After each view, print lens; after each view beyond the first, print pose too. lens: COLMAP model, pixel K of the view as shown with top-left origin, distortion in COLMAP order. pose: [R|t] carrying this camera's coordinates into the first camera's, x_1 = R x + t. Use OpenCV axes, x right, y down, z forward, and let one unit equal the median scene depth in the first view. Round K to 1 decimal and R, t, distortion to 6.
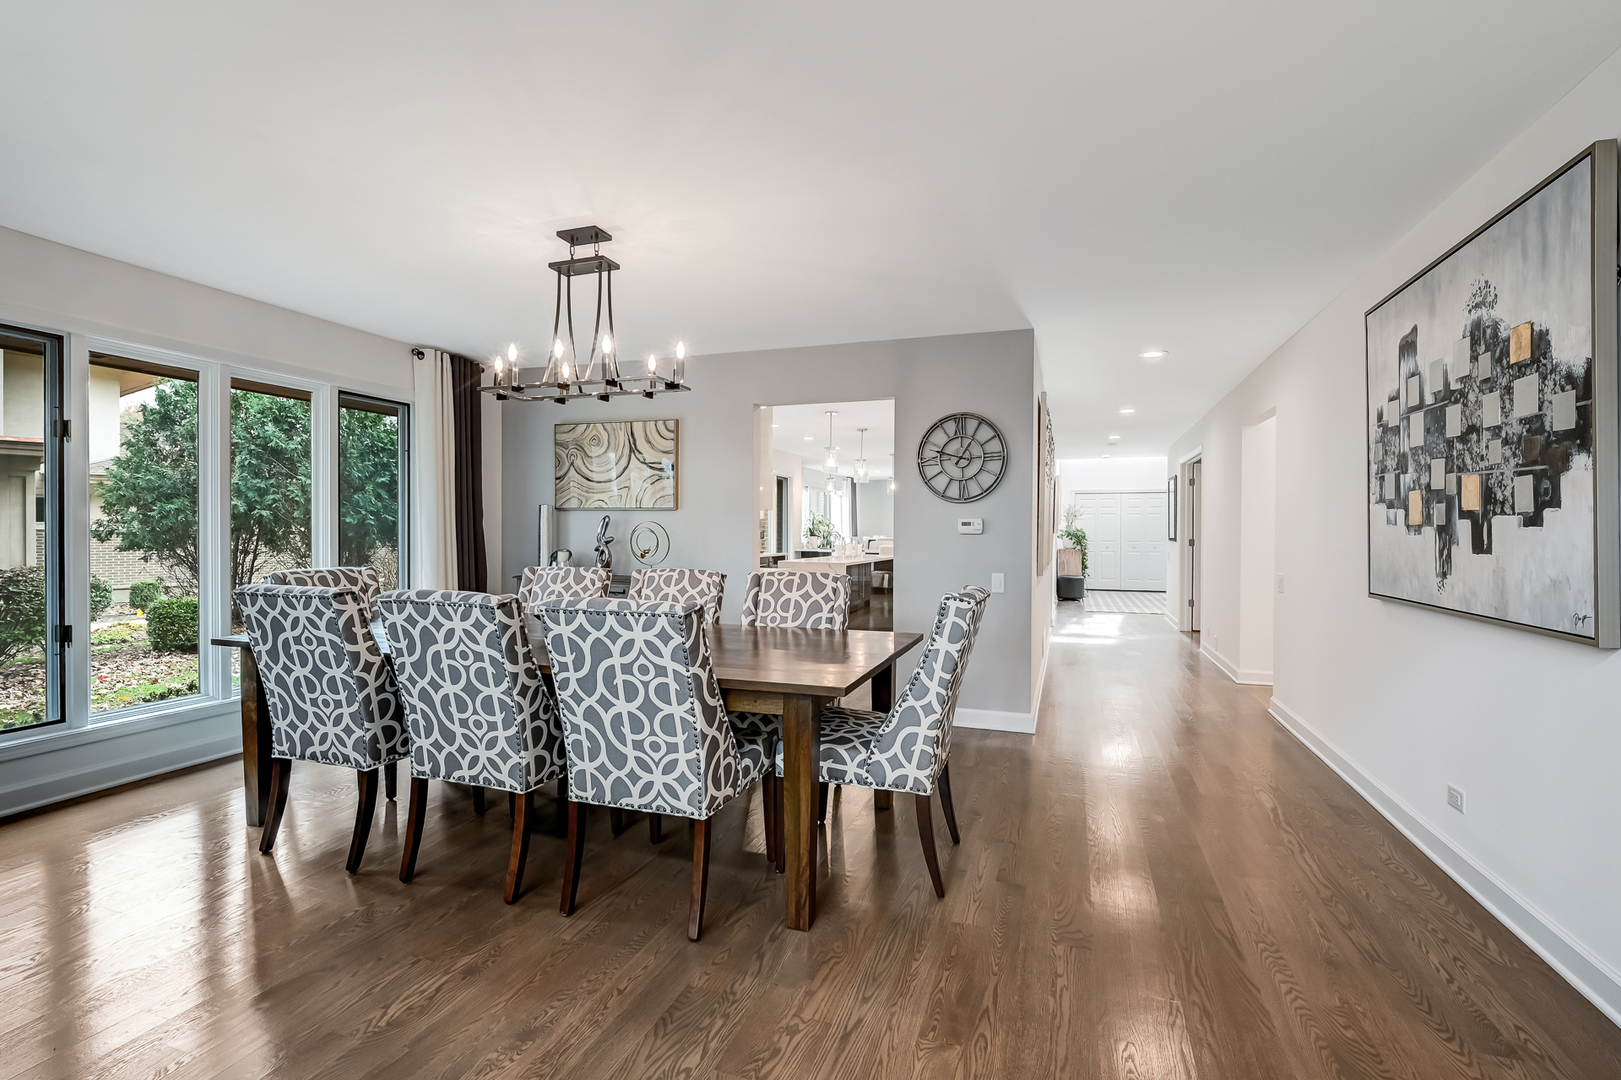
lens RADIAL K [[743.1, 0, 808.0], [0, 743.1, 542.6], [0, 0, 1]] dist [-0.008097, 0.000683]
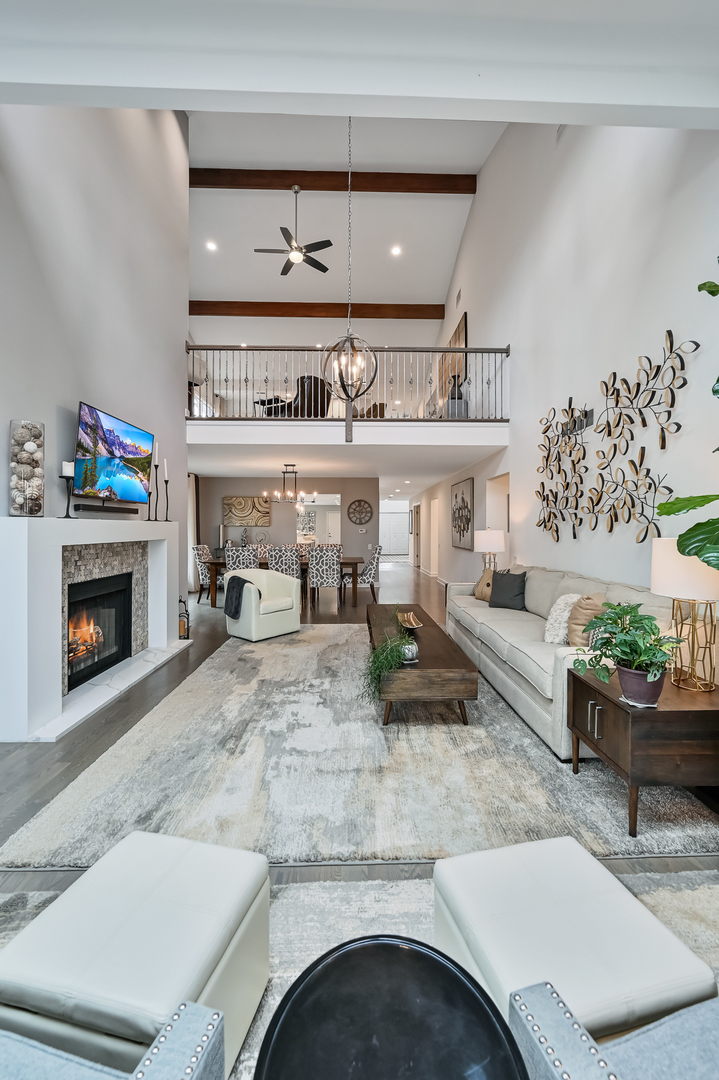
lens RADIAL K [[495.1, 0, 357.9], [0, 495.1, 535.4], [0, 0, 1]] dist [-0.008097, 0.000683]
pose [[0.935548, -0.010680, 0.353037, -0.658057], [0.009907, 0.999943, 0.003994, -0.012182], [-0.353060, -0.000239, 0.935601, -1.253673]]
